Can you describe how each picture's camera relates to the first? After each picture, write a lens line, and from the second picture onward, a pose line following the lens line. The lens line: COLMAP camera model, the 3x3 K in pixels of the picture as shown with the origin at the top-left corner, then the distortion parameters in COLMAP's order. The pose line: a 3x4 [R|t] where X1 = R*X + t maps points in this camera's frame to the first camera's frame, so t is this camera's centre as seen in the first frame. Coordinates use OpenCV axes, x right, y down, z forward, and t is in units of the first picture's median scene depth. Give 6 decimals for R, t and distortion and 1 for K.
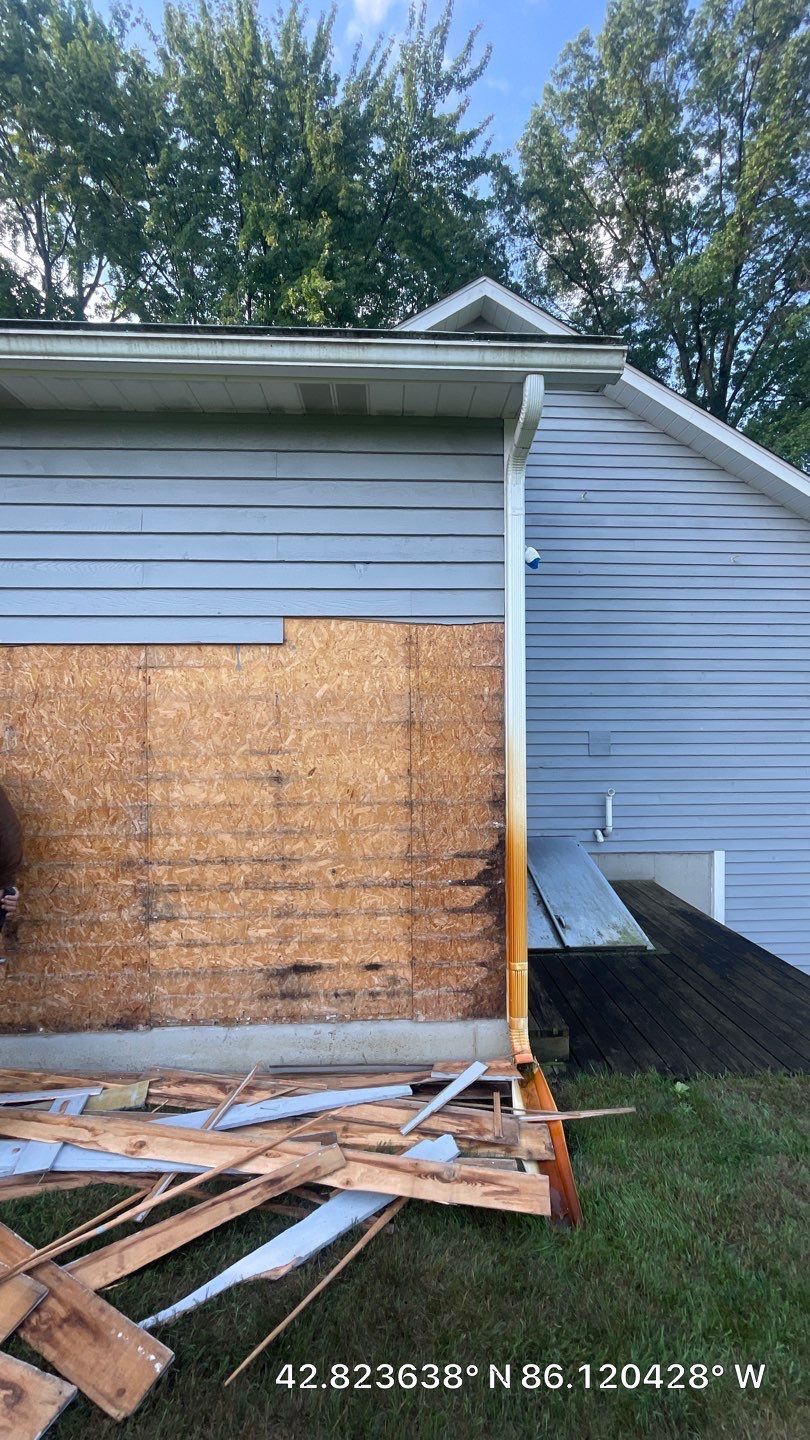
lens RADIAL K [[588.4, 0, 405.0], [0, 588.4, 720.0], [0, 0, 1]] dist [-0.004999, -0.000489]
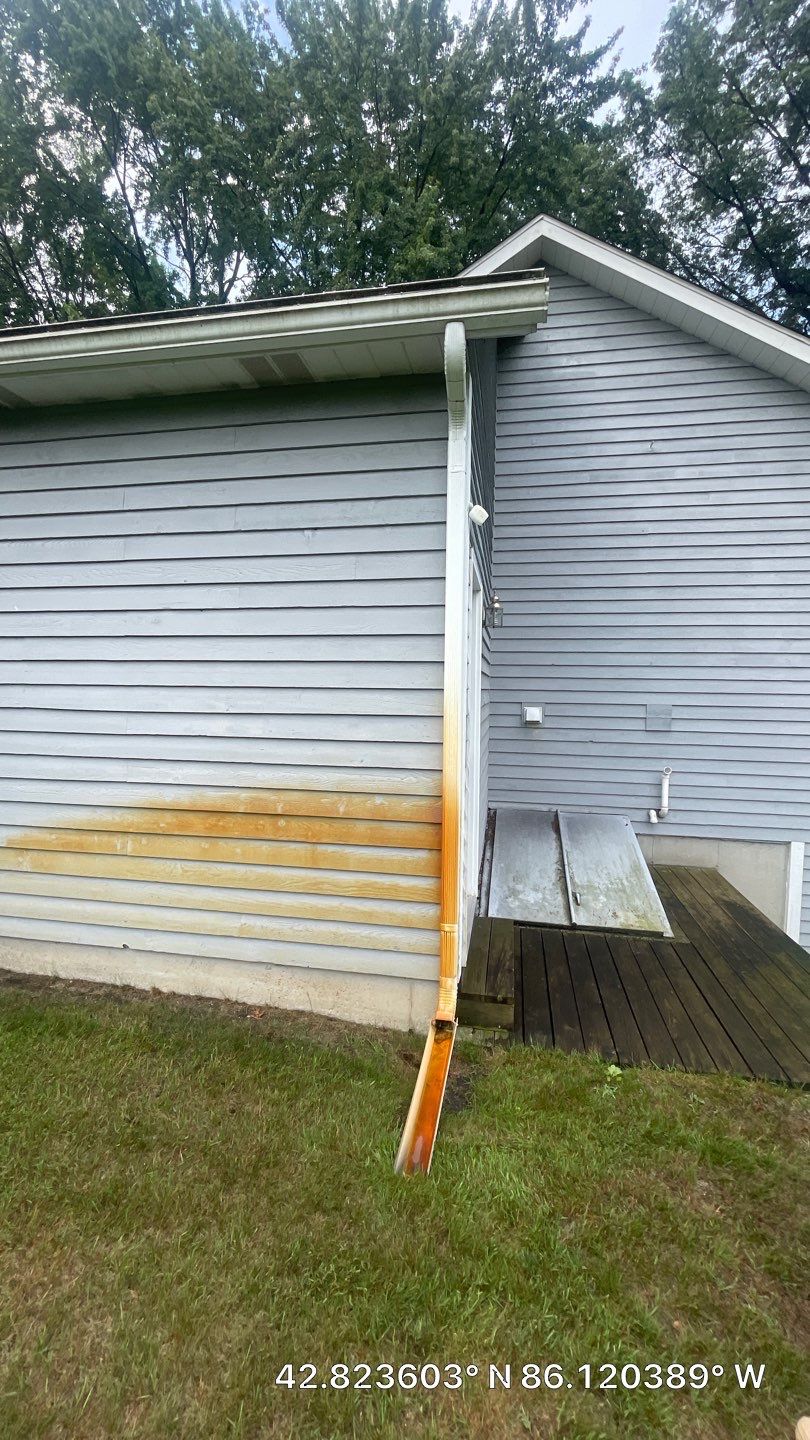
lens RADIAL K [[588.4, 0, 405.0], [0, 588.4, 720.0], [0, 0, 1]] dist [-0.004999, -0.000489]
pose [[0.973351, 0.030016, -0.227347, 0.153413], [-0.019941, 0.998720, 0.046482, 0.007991], [0.228452, -0.040710, 0.972704, 0.007396]]
